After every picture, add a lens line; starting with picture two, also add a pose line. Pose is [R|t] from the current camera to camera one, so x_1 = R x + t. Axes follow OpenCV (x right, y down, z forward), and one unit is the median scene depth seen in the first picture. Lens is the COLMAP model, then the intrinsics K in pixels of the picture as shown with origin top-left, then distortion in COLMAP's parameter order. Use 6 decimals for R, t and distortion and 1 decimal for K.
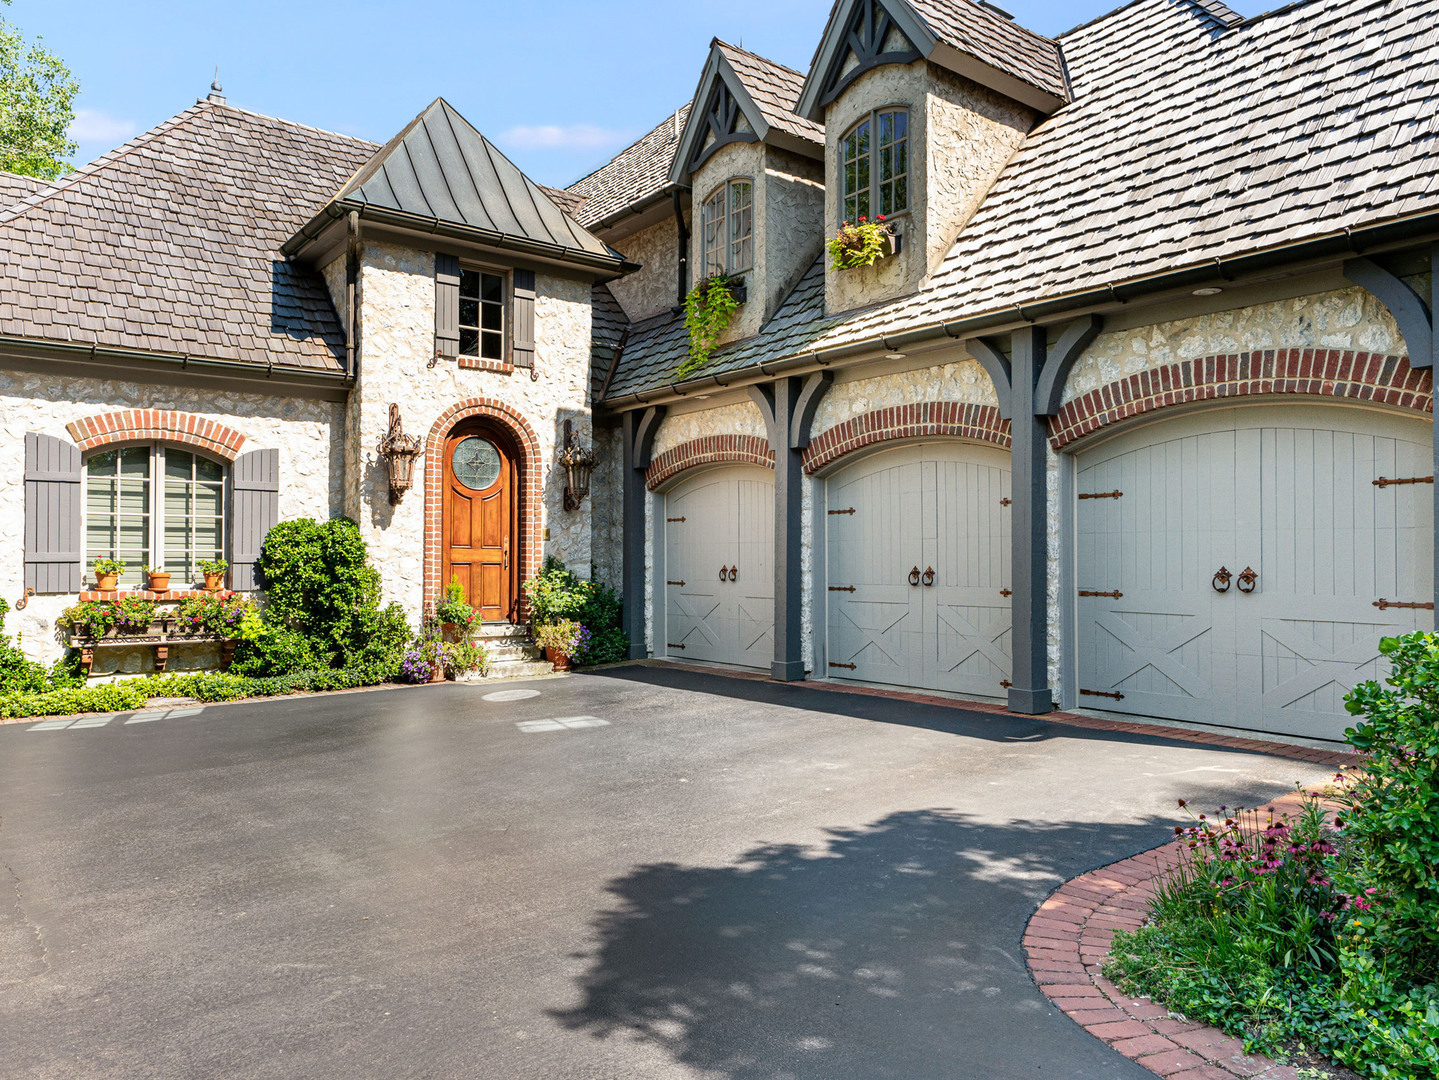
lens RADIAL K [[1030.0, 0, 722.1], [0, 1030.0, 553.4], [0, 0, 1]] dist [-0.008378, 0.003332]
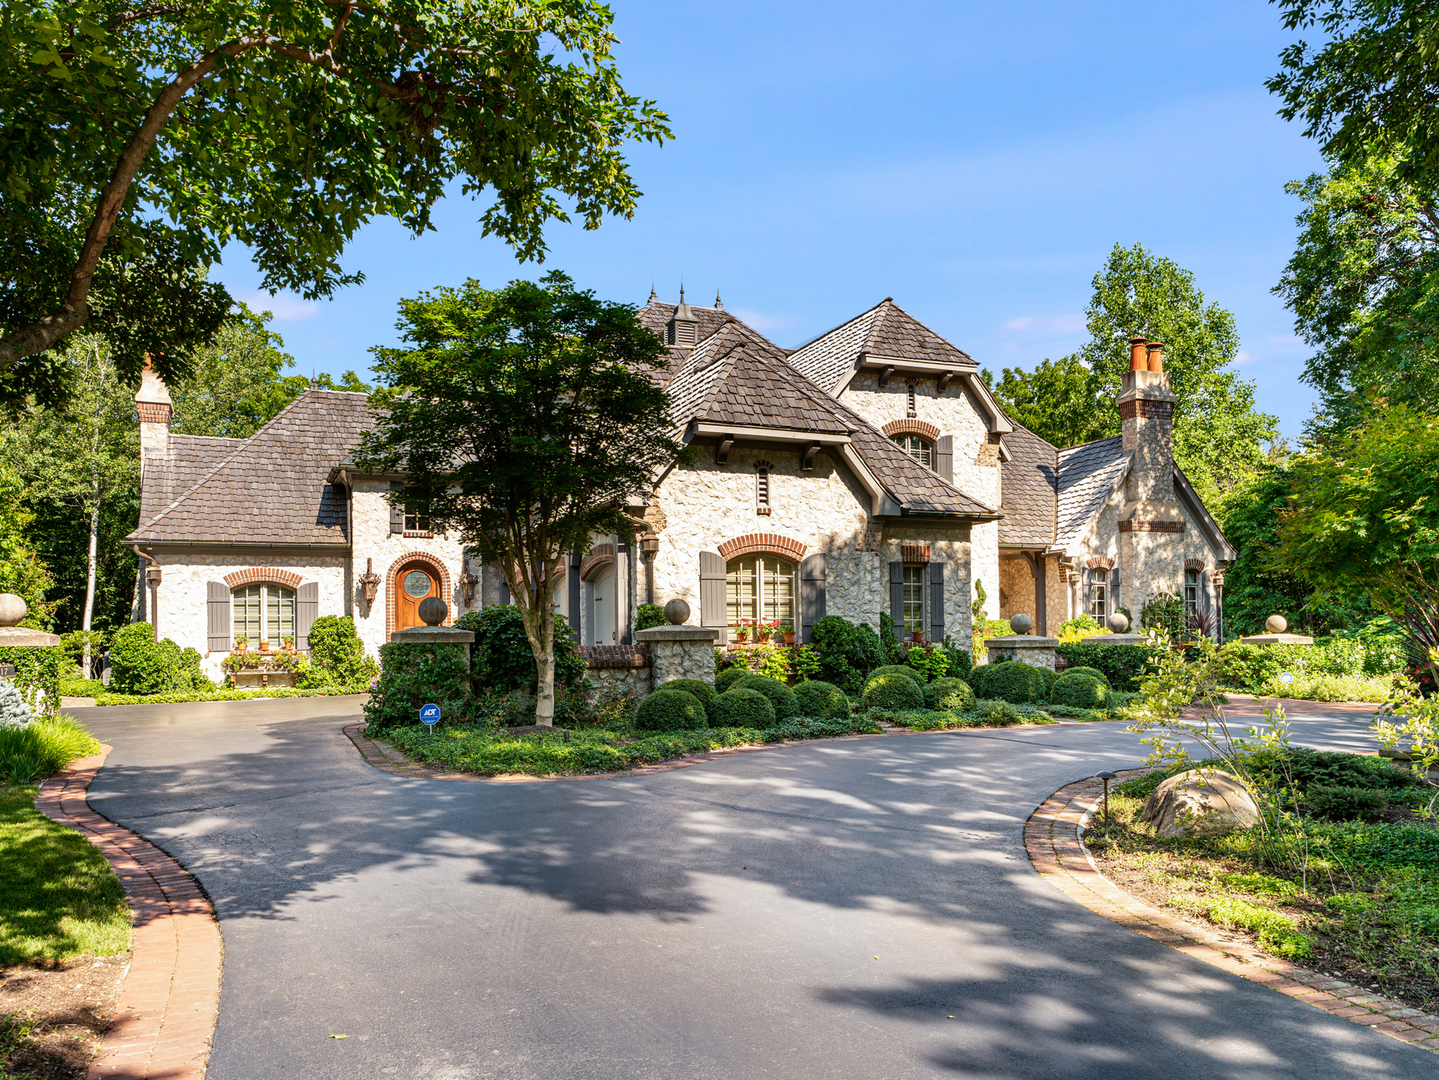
lens RADIAL K [[1112.3, 0, 727.2], [0, 1112.3, 626.7], [0, 0, 1]] dist [-0.003114, -0.001242]
pose [[0.969025, -0.018265, -0.246285, 0.914012], [0.018193, 0.999831, -0.002568, 0.009978], [0.246290, -0.001992, 0.969194, -0.970460]]
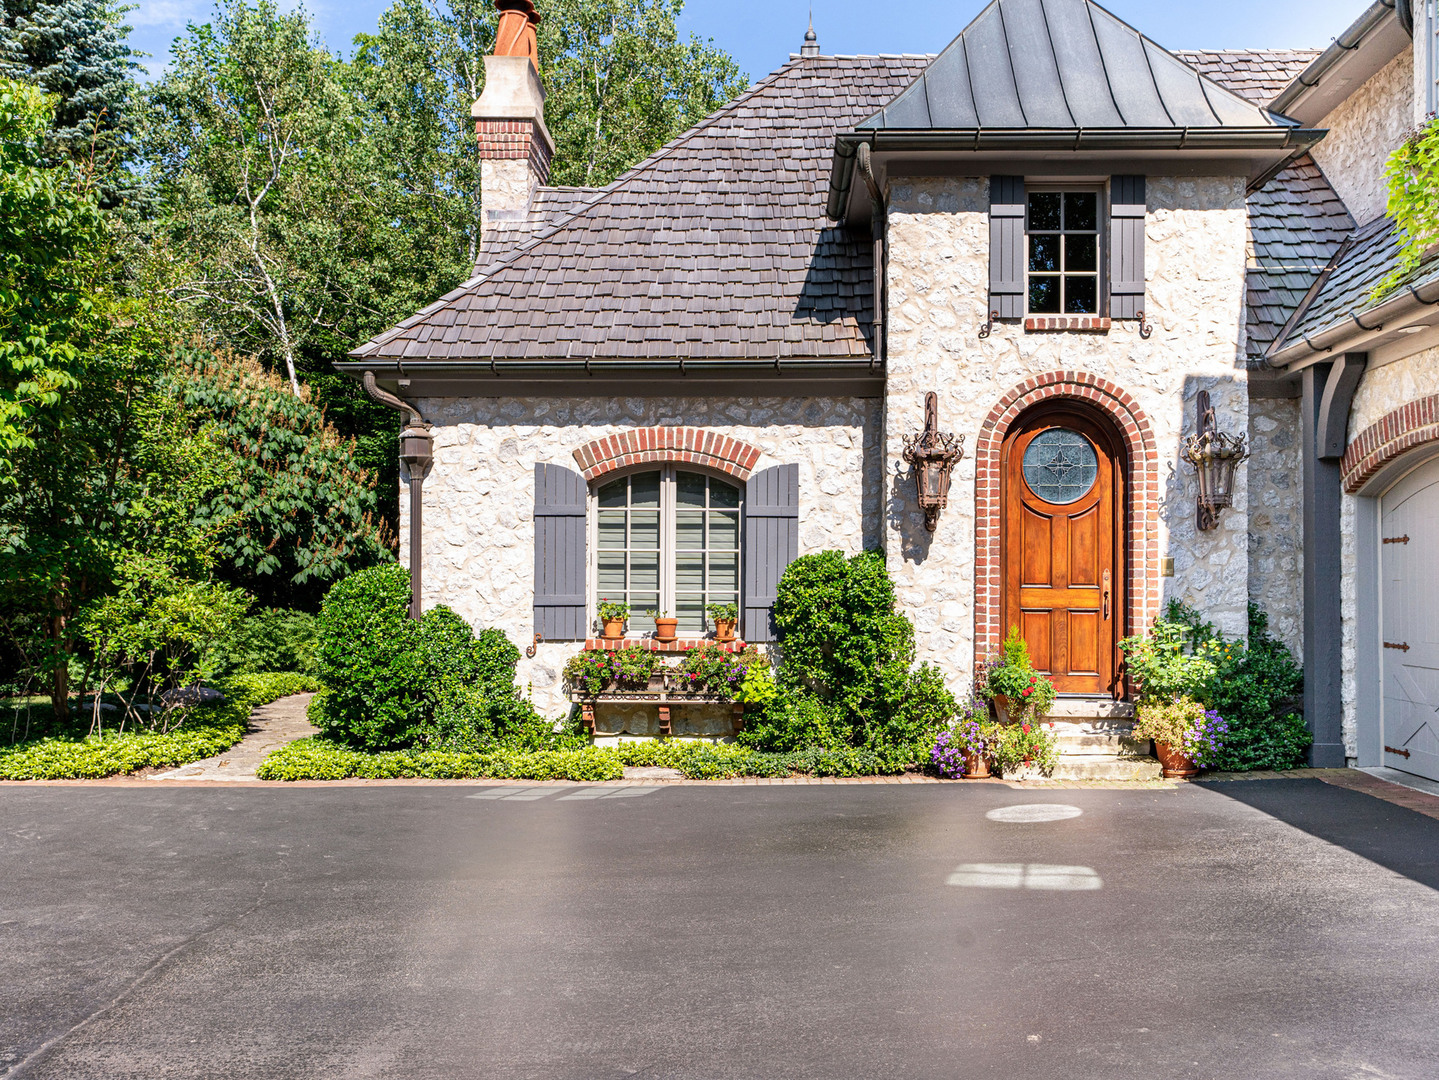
lens RADIAL K [[1264.6, 0, 726.9], [0, 1264.6, 562.0], [0, 0, 1]] dist [-0.001875, 0.004513]
pose [[0.764545, -0.011283, -0.644472, 0.150376], [0.002052, 0.999884, -0.015071, -0.011052], [0.644567, 0.010200, 0.764480, 0.216363]]
